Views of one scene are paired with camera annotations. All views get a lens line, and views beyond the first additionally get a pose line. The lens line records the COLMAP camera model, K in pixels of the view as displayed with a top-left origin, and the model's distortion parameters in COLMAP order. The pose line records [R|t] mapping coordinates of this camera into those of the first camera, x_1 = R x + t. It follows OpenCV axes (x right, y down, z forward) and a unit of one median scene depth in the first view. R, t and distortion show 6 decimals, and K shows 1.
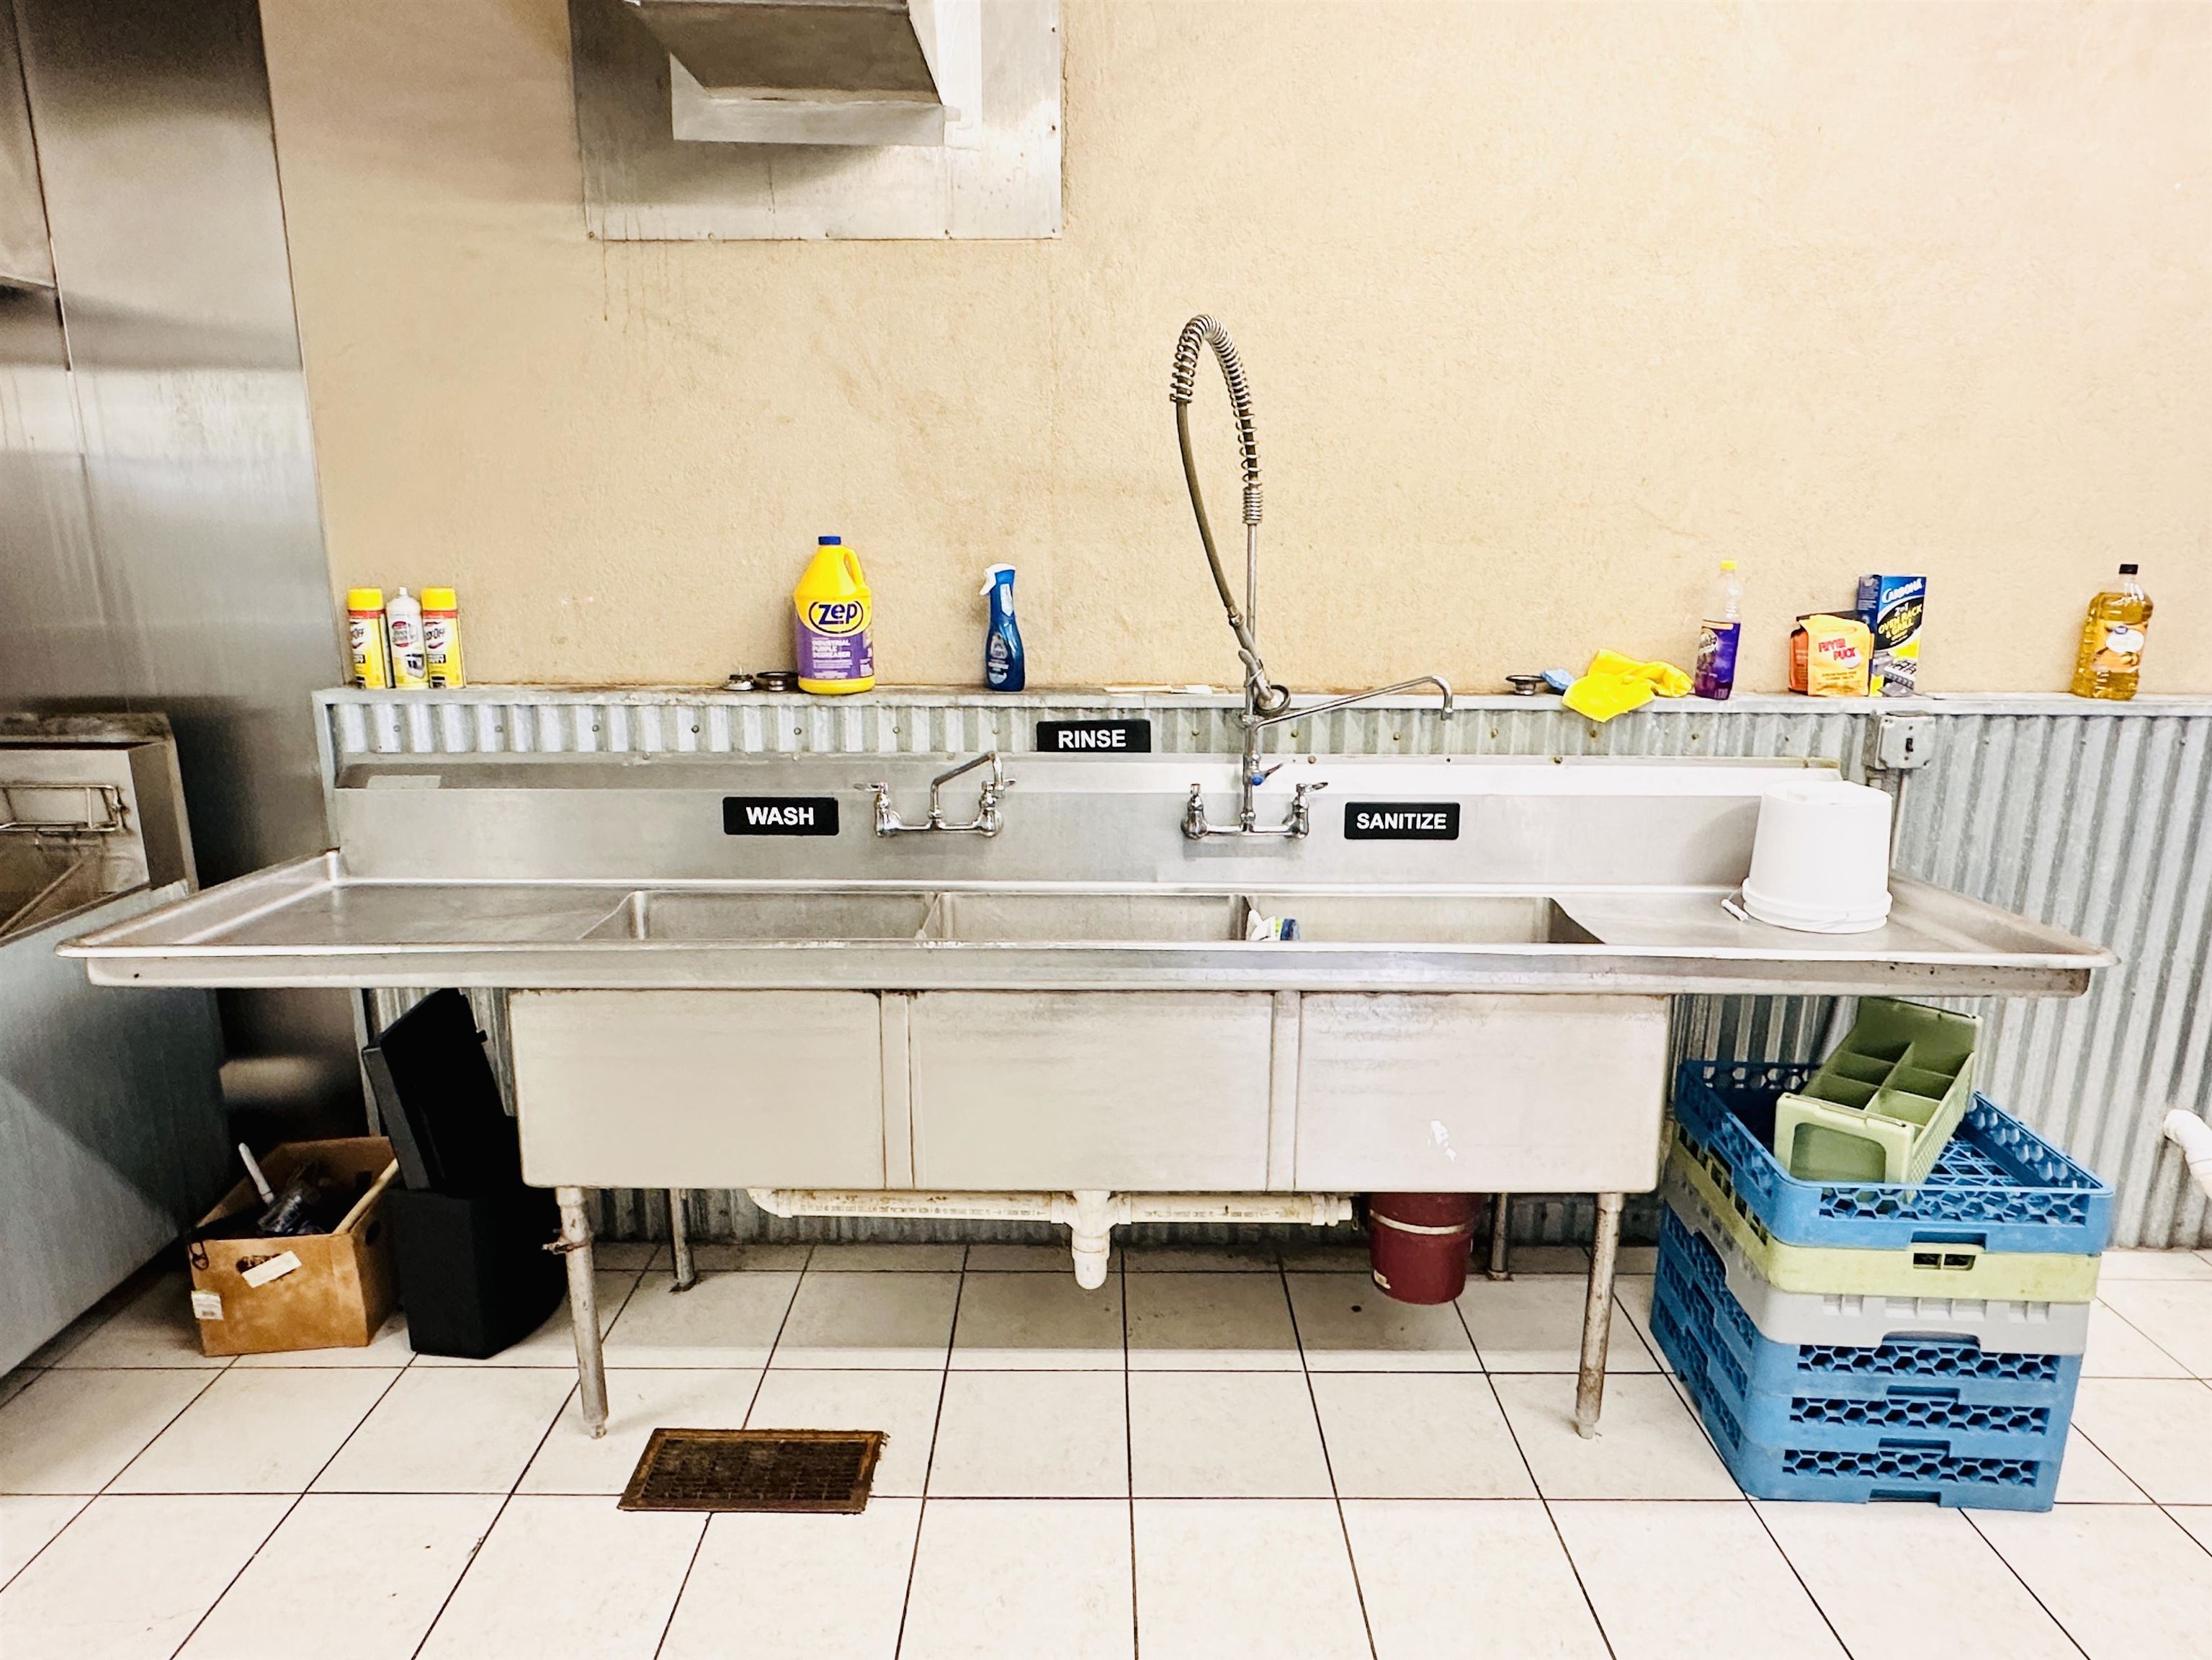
lens RADIAL K [[1374.3, 0, 1097.8], [0, 1374.3, 861.4], [0, 0, 1]] dist [-0.003957, 0.000914]
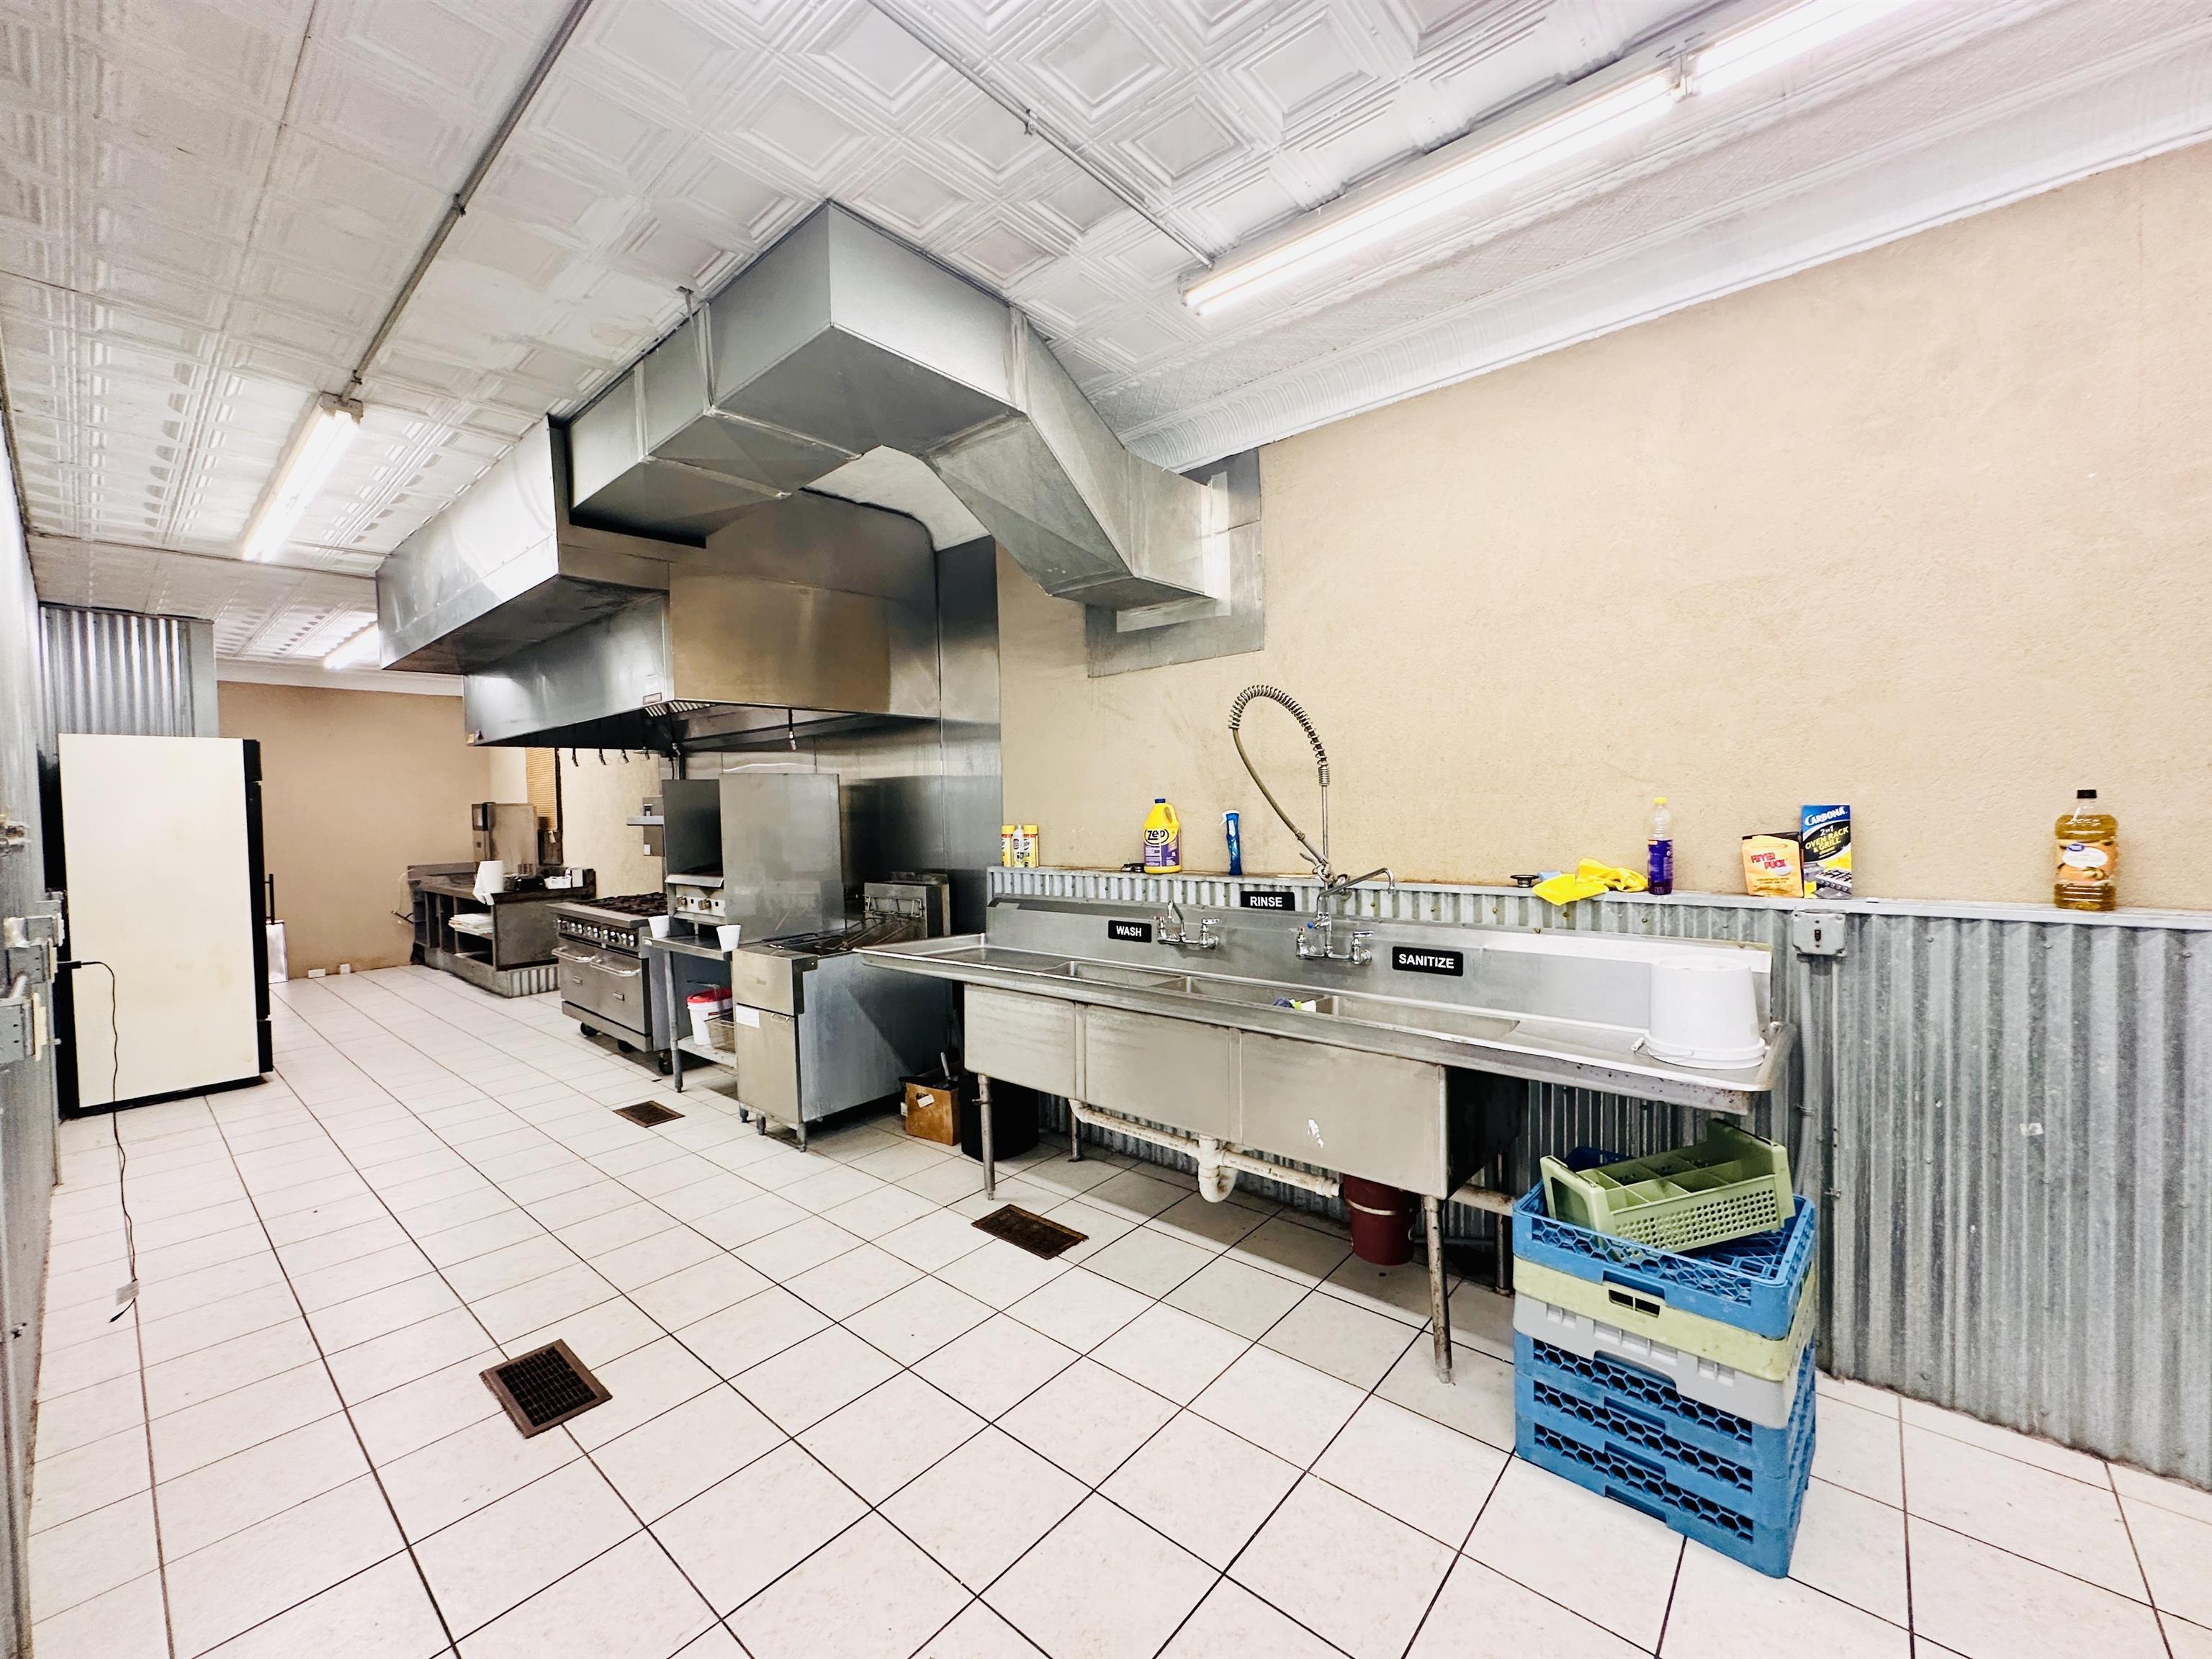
lens RADIAL K [[887.0, 0, 1074.7], [0, 887.0, 830.7], [0, 0, 1]] dist [-0.003032, 0.000158]
pose [[0.743728, -0.004232, -0.668469, 0.625222], [-0.132928, 0.979074, -0.154092, 0.036972], [0.655133, 0.203460, 0.727602, -0.058539]]
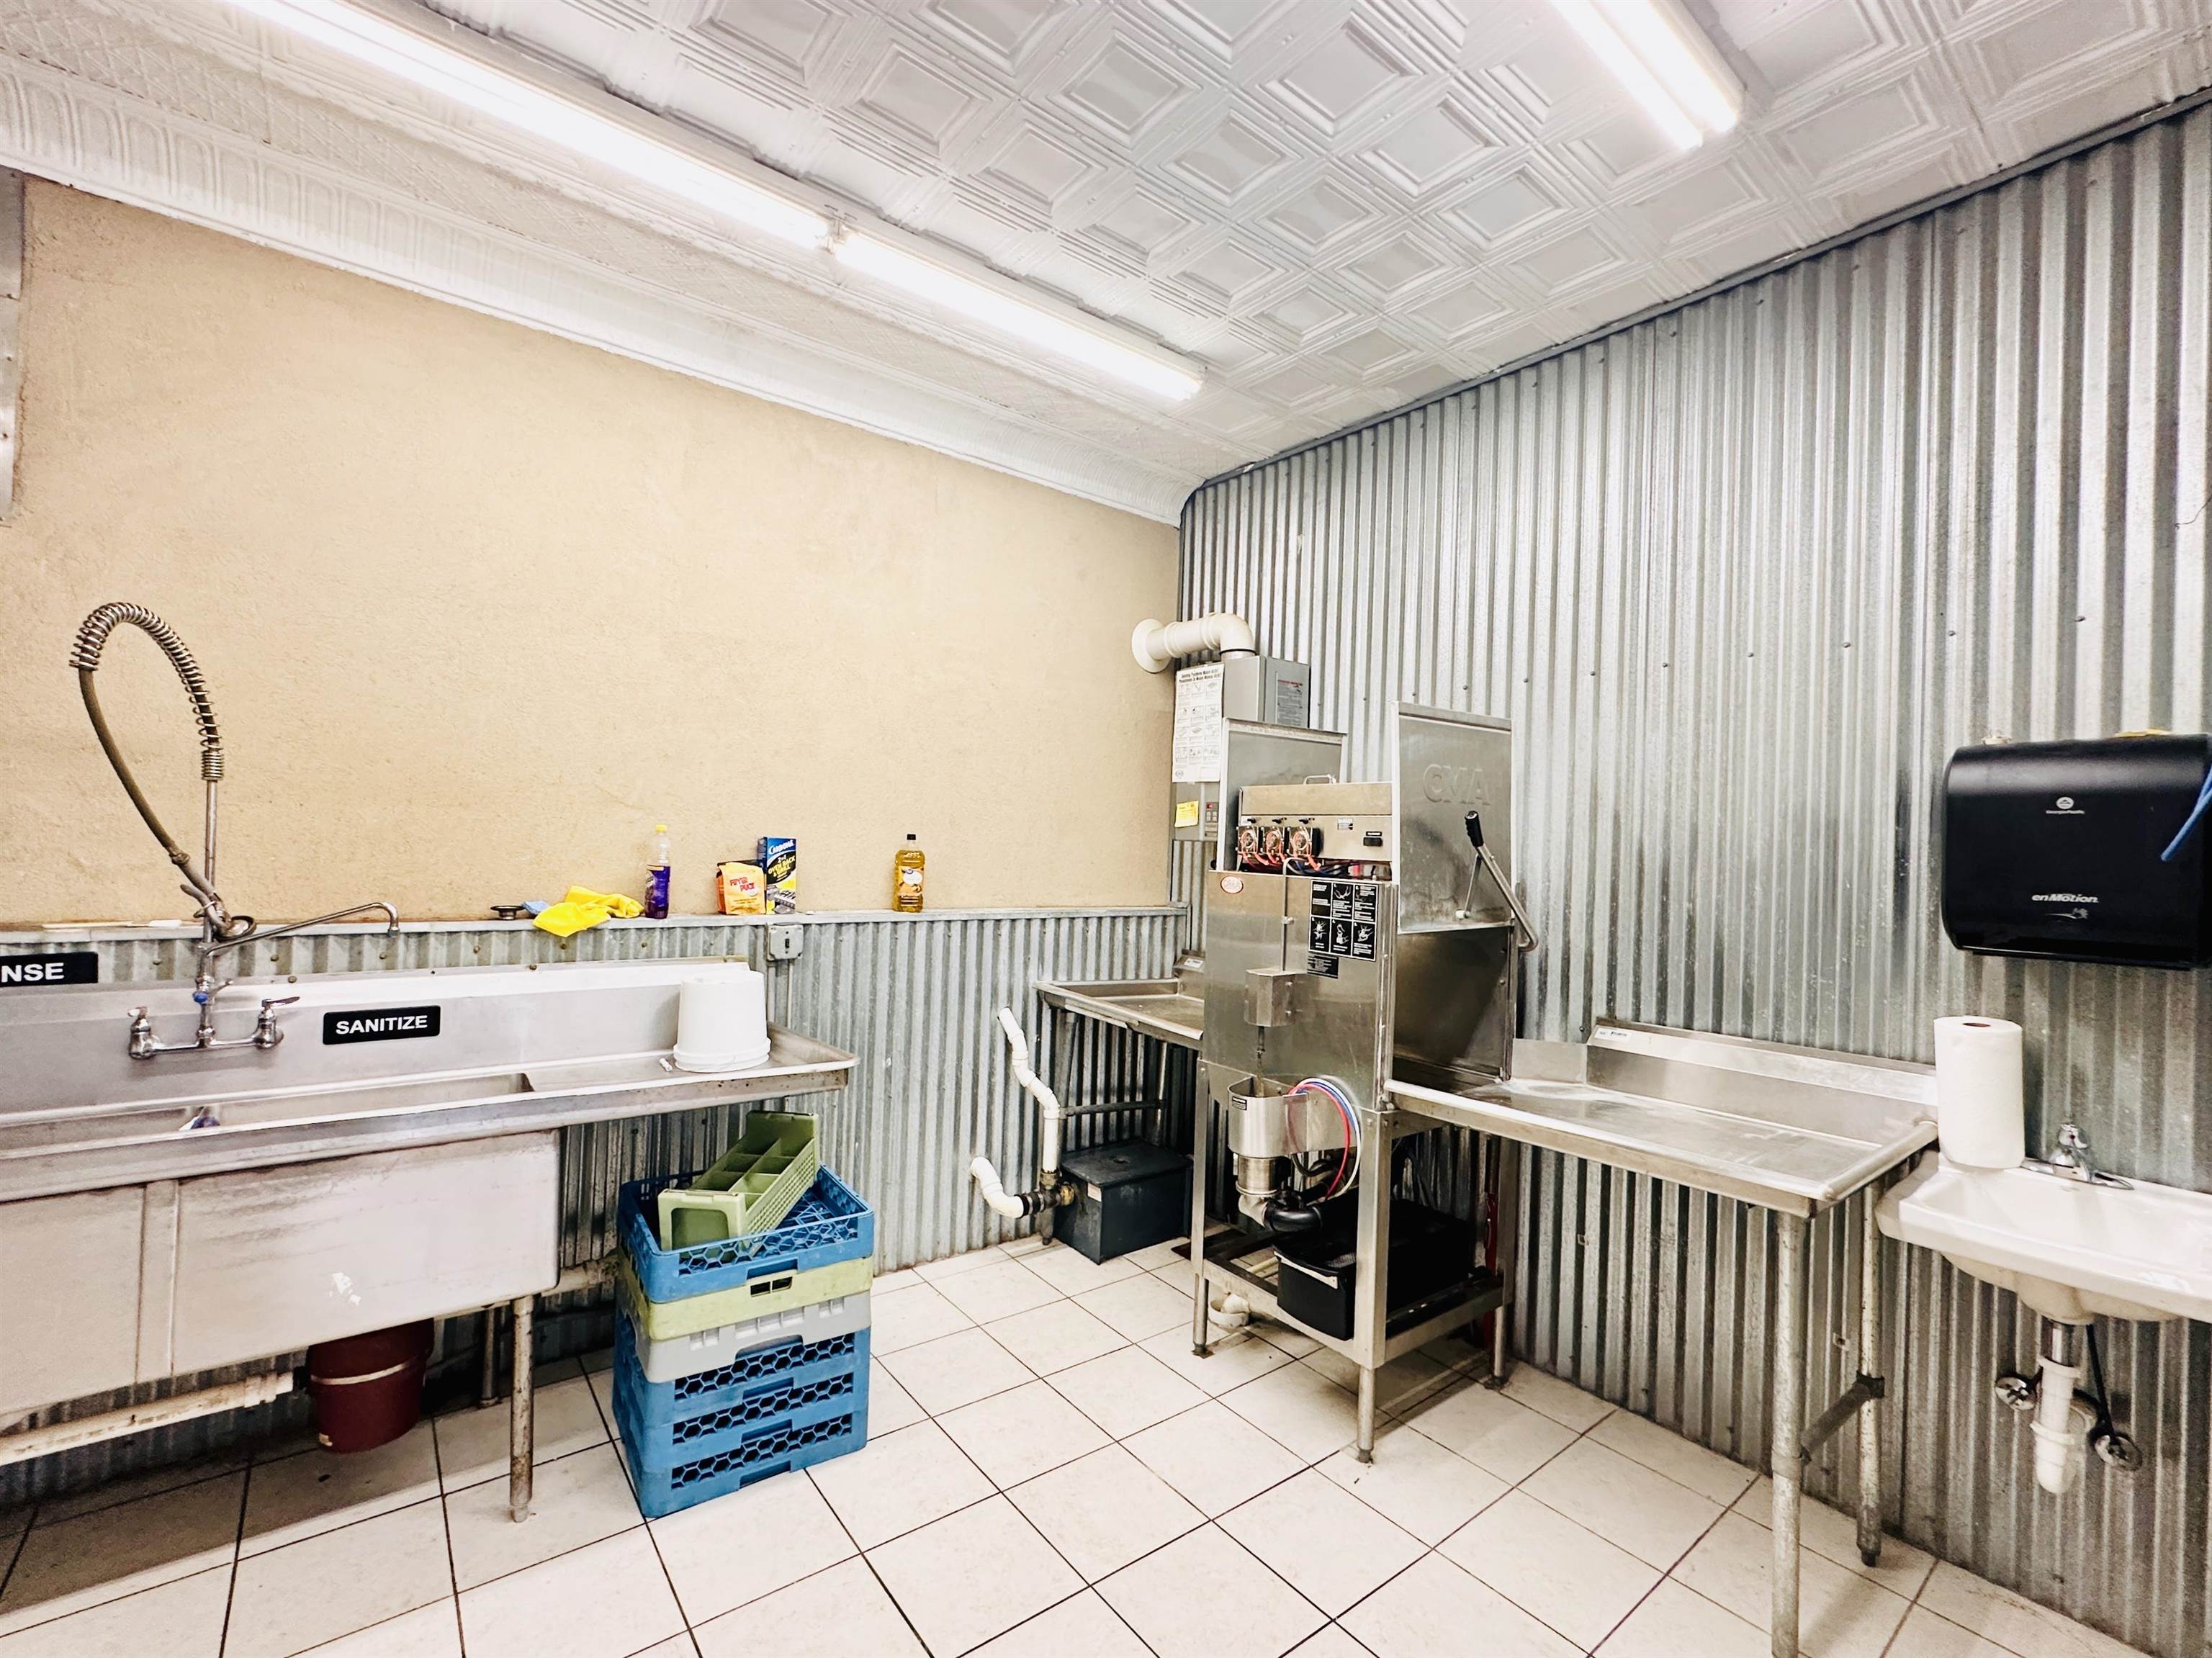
lens RADIAL K [[977.4, 0, 1128.4], [0, 977.4, 829.7], [0, 0, 1]] dist [-0.002753, 0.000011]
pose [[0.781477, 0.028748, 0.623272, 0.198293], [0.119381, 0.973593, -0.194590, 0.051203], [-0.612407, 0.226475, 0.757408, -0.105706]]
